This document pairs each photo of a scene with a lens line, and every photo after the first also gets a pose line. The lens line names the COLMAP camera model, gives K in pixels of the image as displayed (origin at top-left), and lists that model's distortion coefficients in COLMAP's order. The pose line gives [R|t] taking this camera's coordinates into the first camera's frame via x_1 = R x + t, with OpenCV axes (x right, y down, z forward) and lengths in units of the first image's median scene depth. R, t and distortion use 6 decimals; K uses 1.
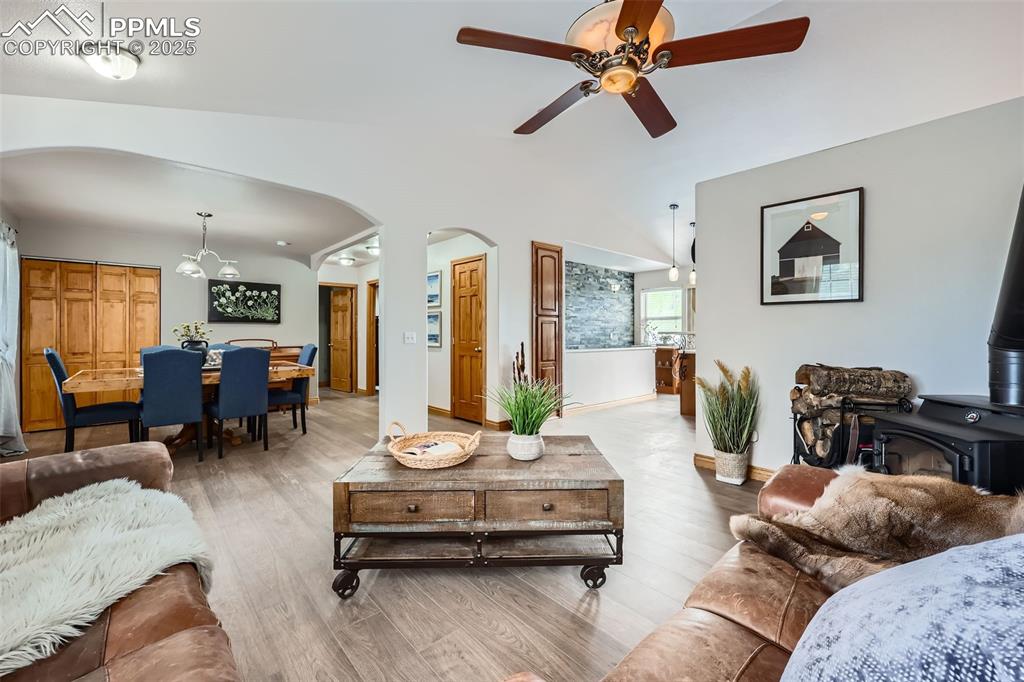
lens RADIAL K [[422.4, 0, 515.1], [0, 422.4, 332.9], [0, 0, 1]] dist [0.002631, 0.000469]
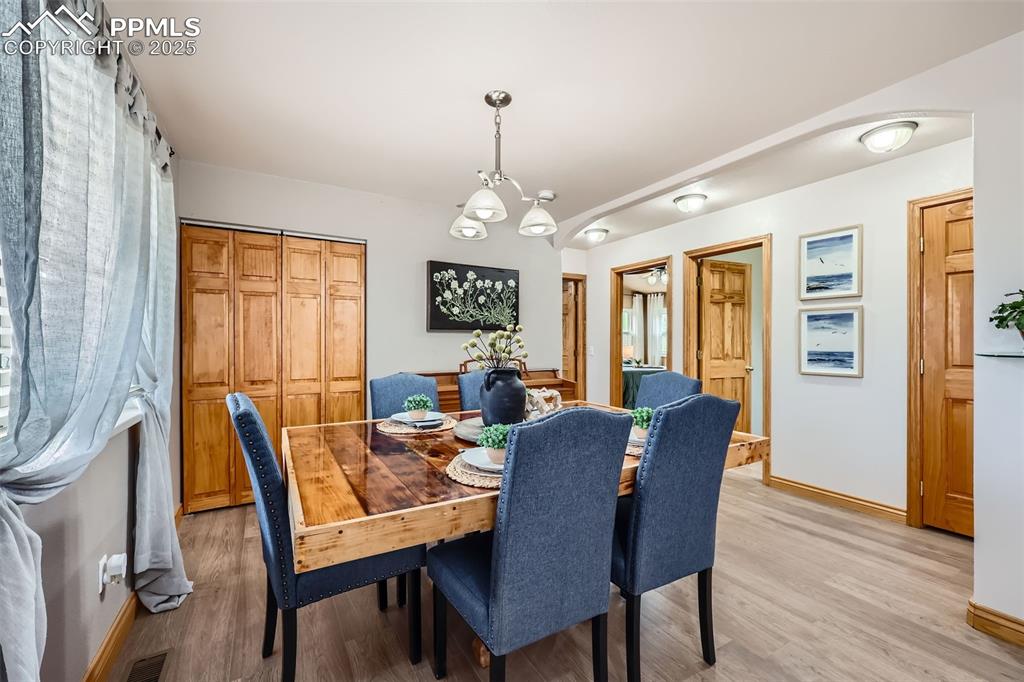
lens RADIAL K [[422.4, 0, 510.3], [0, 422.4, 346.1], [0, 0, 1]] dist [0.002631, 0.000469]
pose [[0.979201, 0.002132, -0.202879, -0.481624], [-0.000713, 0.999975, 0.007066, -0.006487], [0.202889, -0.006774, 0.979178, 0.417246]]
